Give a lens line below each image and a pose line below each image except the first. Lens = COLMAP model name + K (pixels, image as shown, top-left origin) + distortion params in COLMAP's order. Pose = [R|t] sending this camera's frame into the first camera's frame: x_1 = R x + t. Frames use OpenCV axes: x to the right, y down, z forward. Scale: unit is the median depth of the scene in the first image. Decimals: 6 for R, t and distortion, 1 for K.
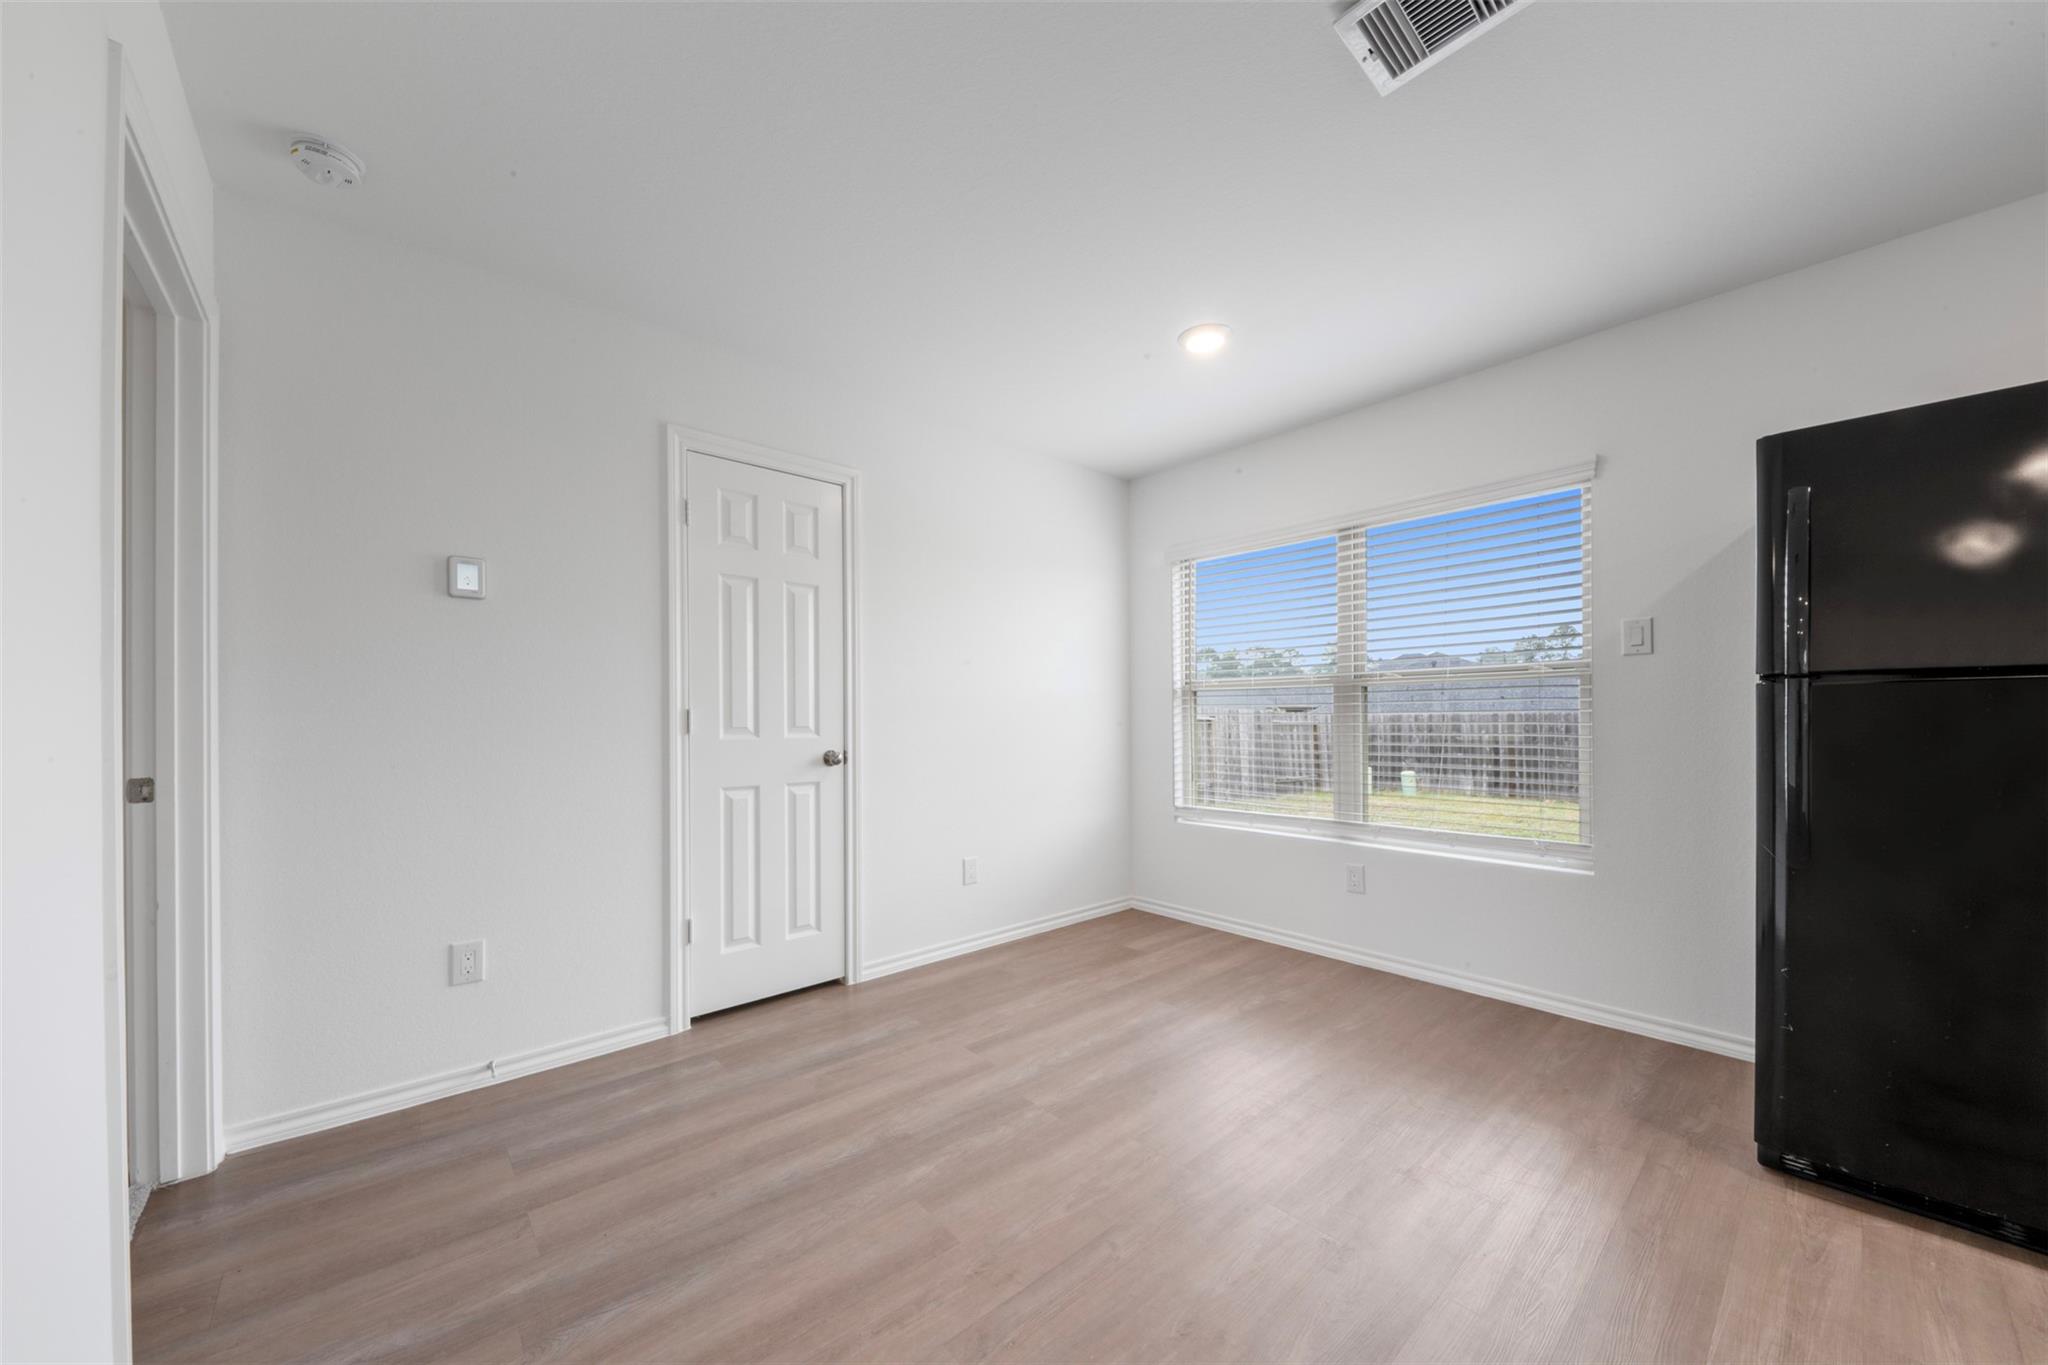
lens RADIAL K [[732.3, 0, 1027.3], [0, 732.3, 721.8], [0, 0, 1]] dist [0.000711, -0.000072]
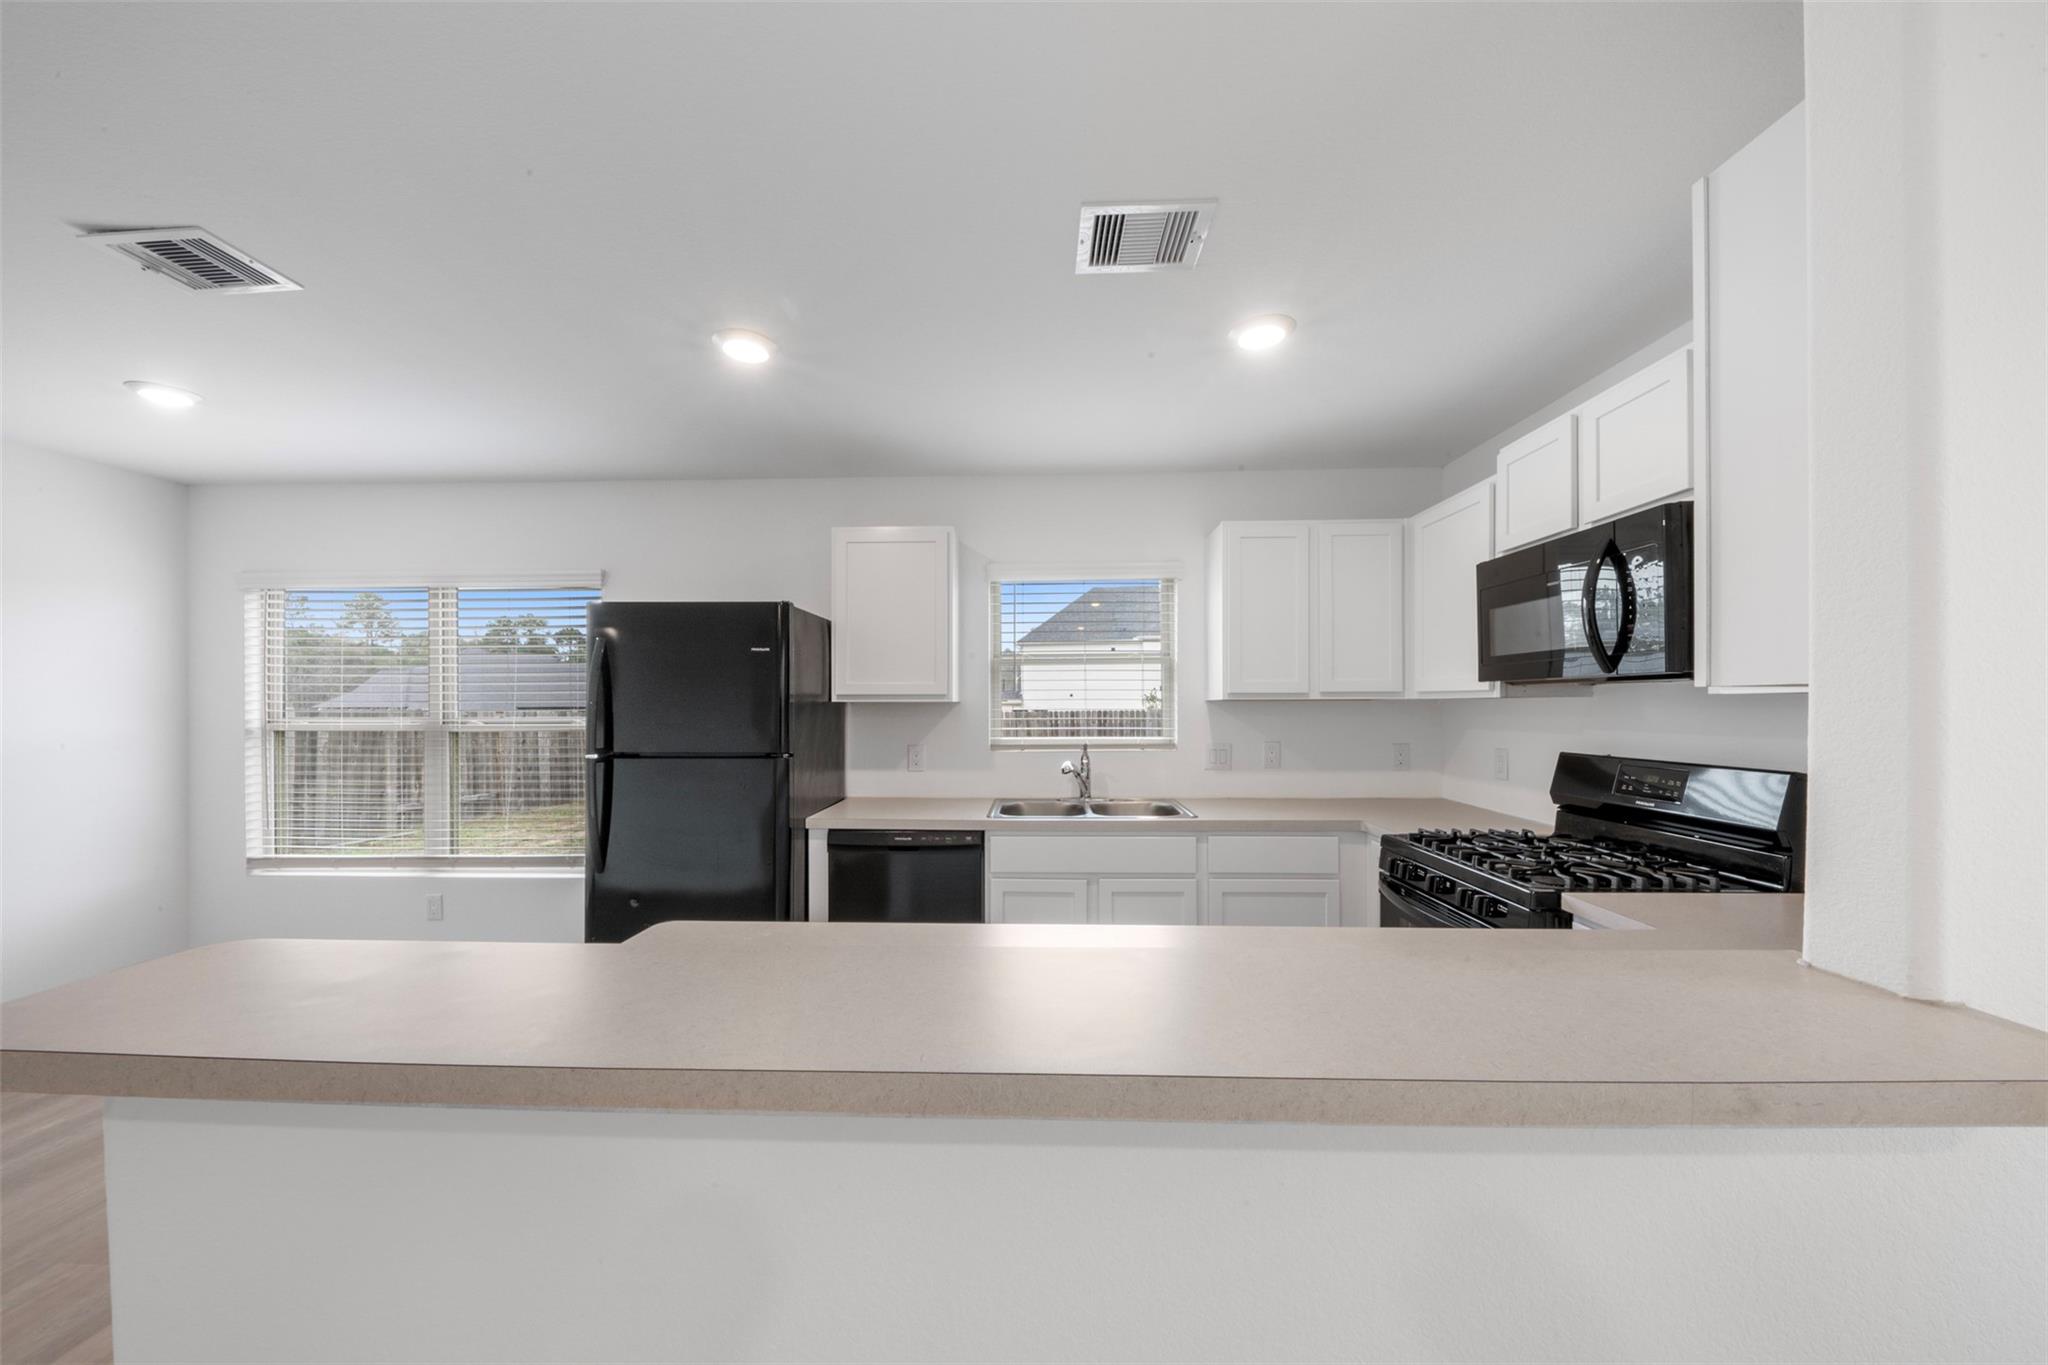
lens RADIAL K [[708.4, 0, 1016.6], [0, 708.4, 695.1], [0, 0, 1]] dist [0.016718, -0.009084]
pose [[0.694862, 0.008638, 0.719091, 0.277967], [0.006471, 0.999812, -0.018263, -0.078229], [-0.719114, 0.017343, 0.694675, -0.364386]]
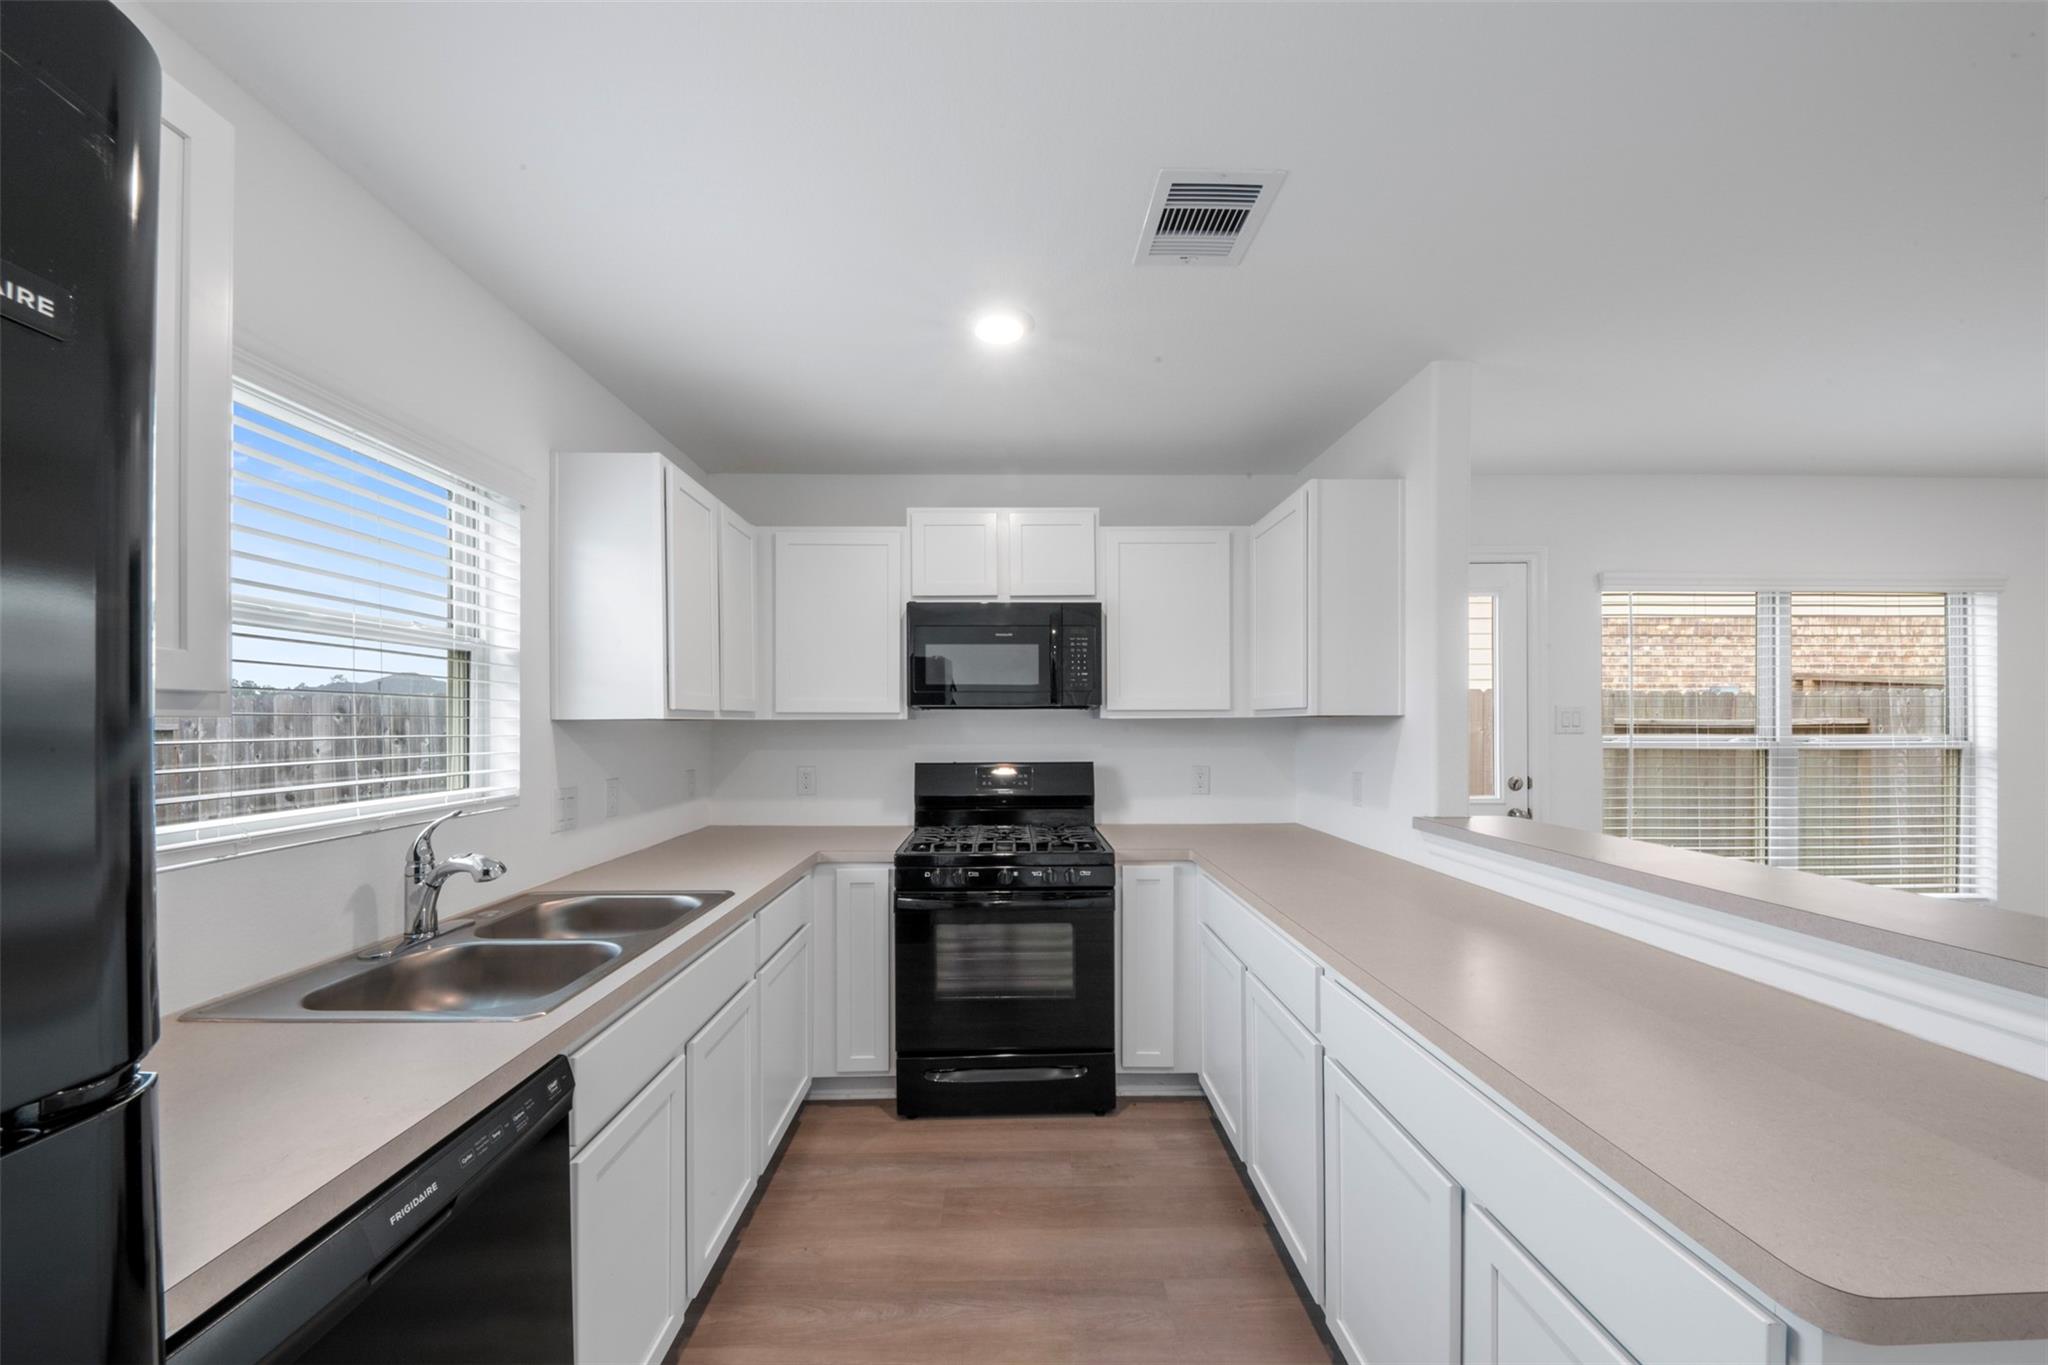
lens RADIAL K [[732.3, 0, 1027.3], [0, 732.3, 721.8], [0, 0, 1]] dist [0.000711, -0.000072]
pose [[-0.759020, 0.006896, 0.651031, 0.468780], [0.010202, 0.999947, 0.001303, -0.082426], [-0.650987, 0.007630, -0.759050, 0.349006]]
